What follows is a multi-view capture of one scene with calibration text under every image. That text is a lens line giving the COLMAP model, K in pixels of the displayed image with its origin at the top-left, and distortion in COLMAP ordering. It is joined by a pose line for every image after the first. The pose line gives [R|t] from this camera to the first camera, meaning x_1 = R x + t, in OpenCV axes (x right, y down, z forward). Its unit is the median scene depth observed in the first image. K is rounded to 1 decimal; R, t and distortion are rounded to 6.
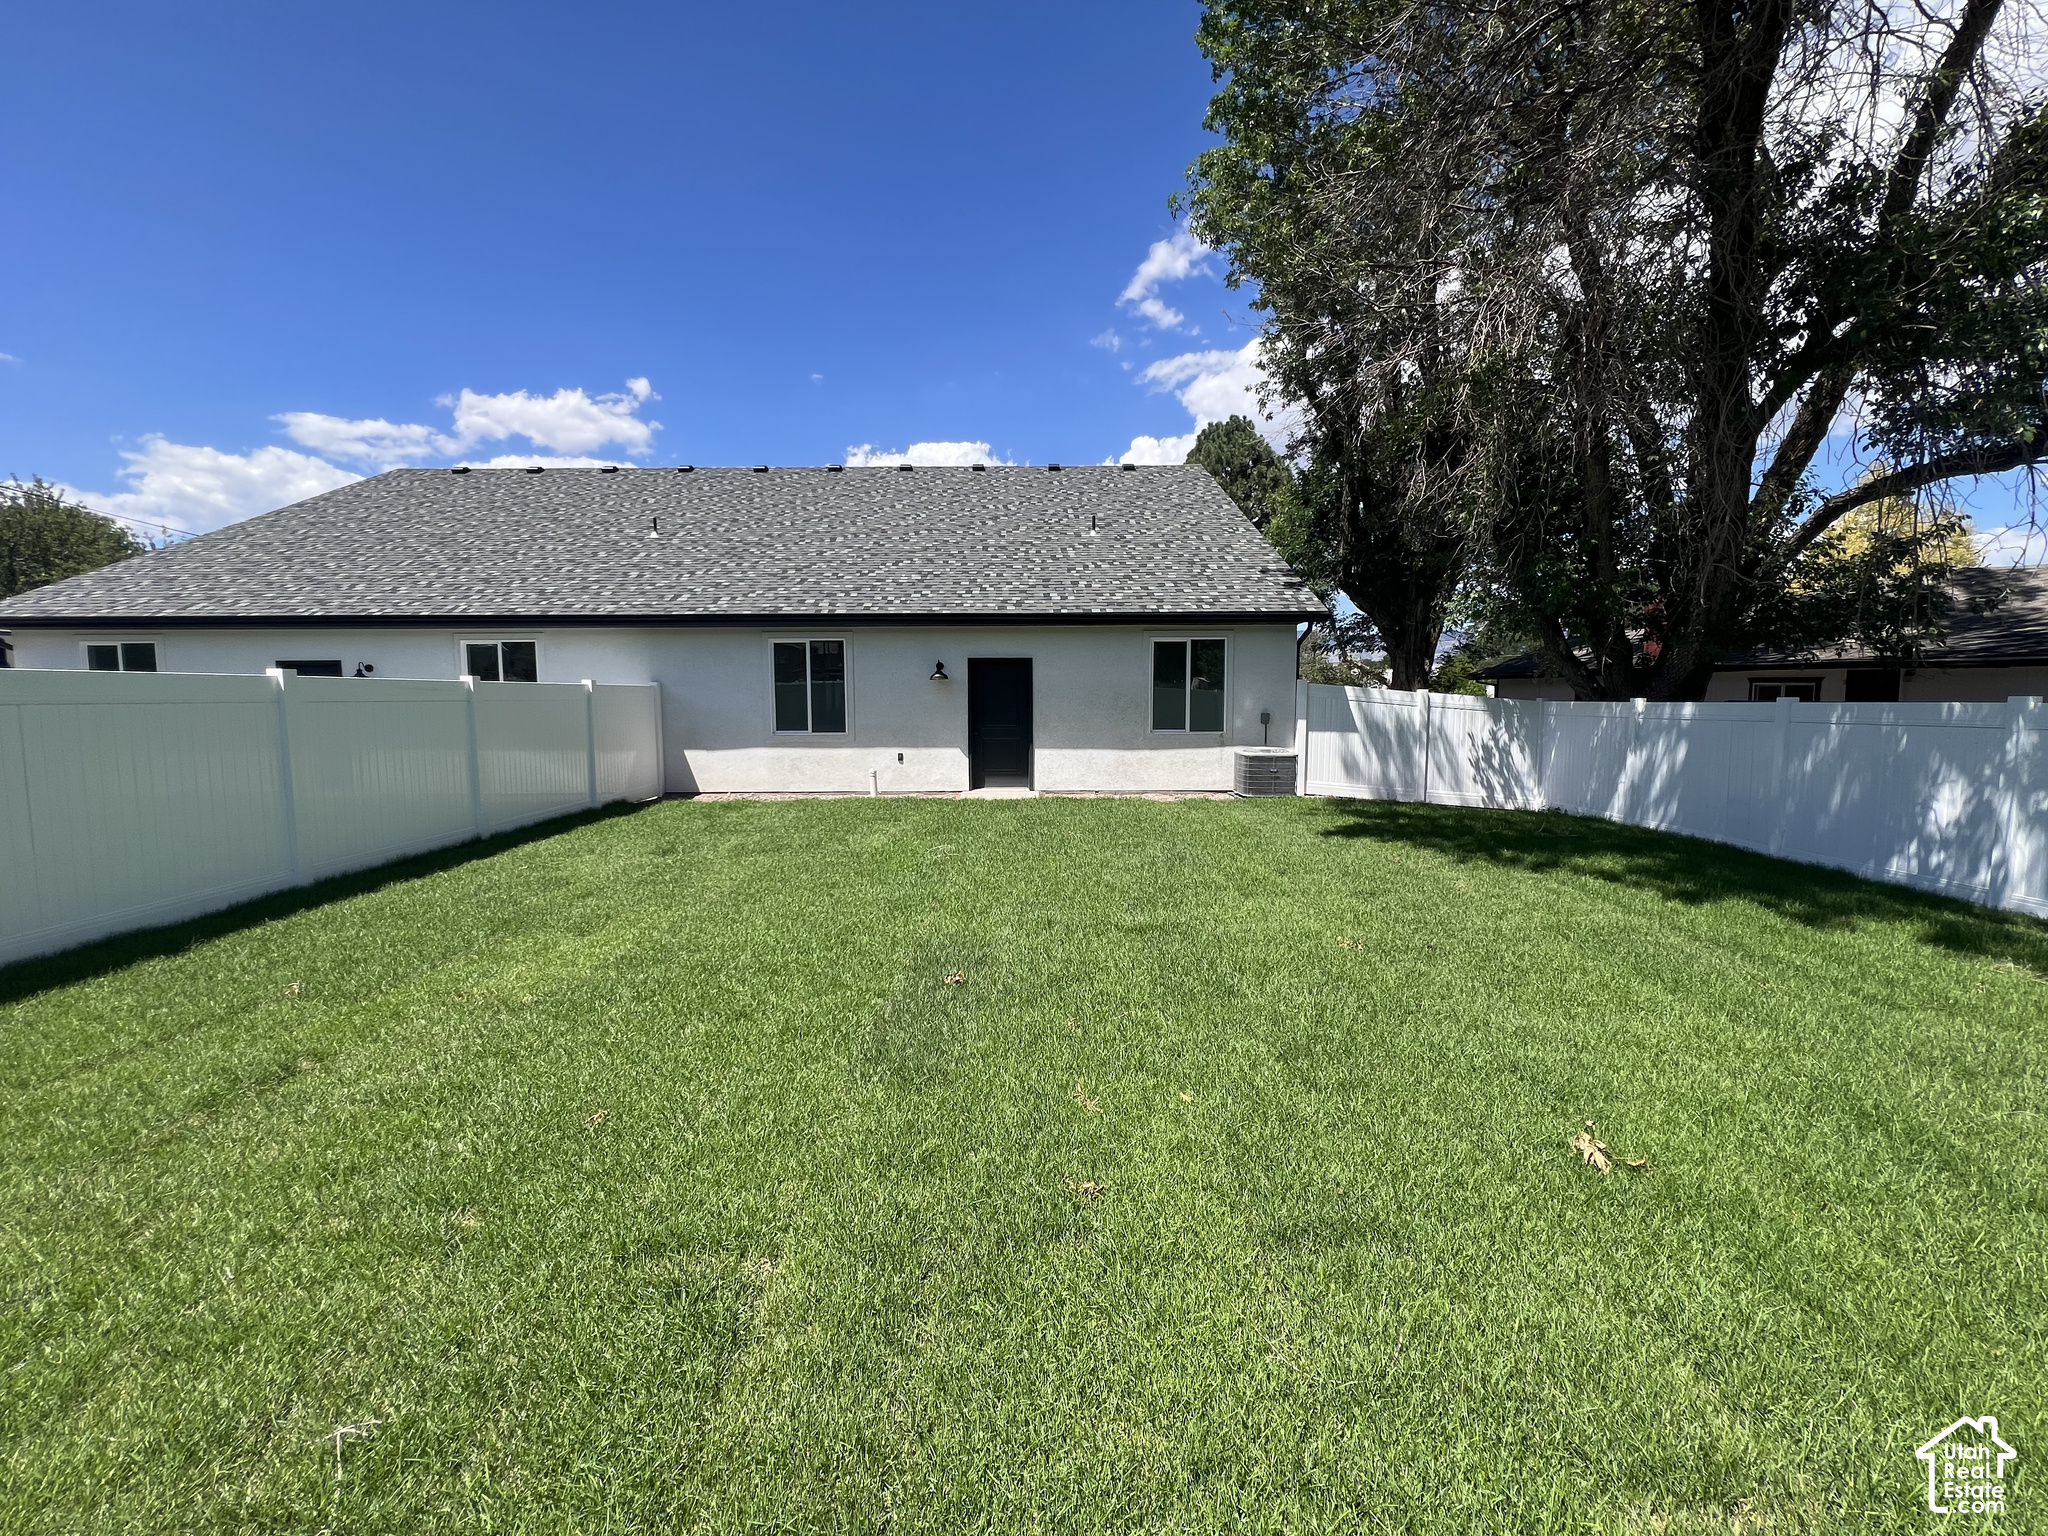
lens RADIAL K [[825.3, 0, 1024.4], [0, 825.3, 762.7], [0, 0, 1]] dist [-0.002006, -0.000670]
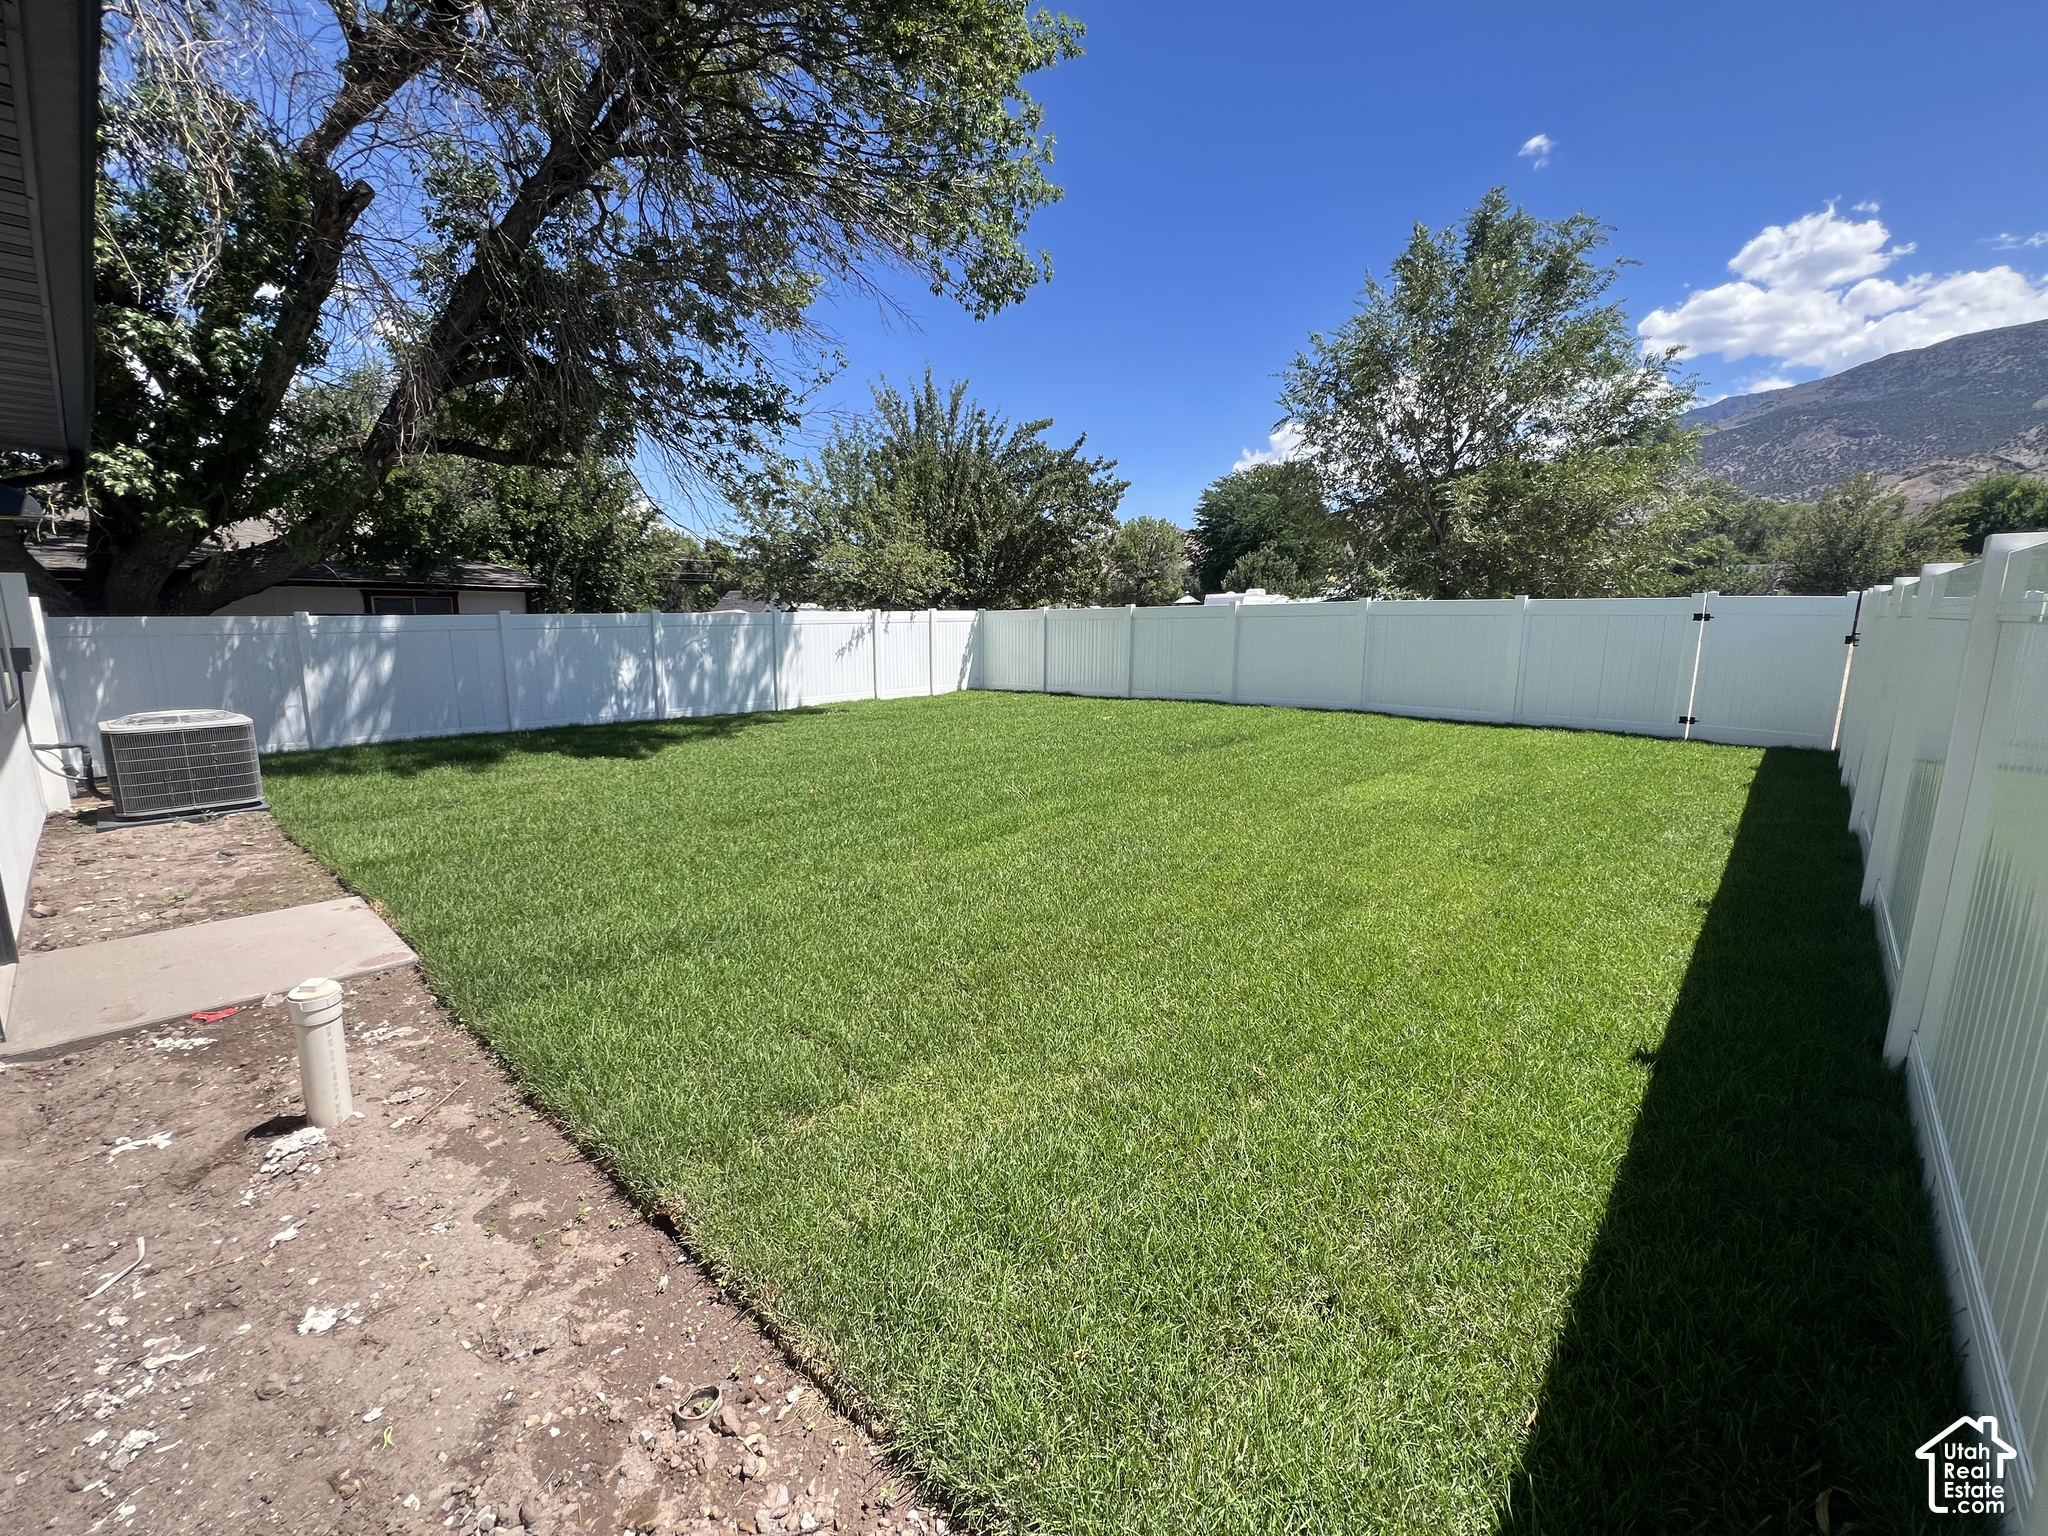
lens RADIAL K [[838.2, 0, 1024.6], [0, 838.2, 768.2], [0, 0, 1]] dist [-0.000293, 0.000012]
pose [[-0.743732, -0.114083, 0.658671, -0.102708], [0.058784, 0.970351, 0.234442, -0.016500], [-0.665888, 0.213081, -0.714975, 0.238658]]
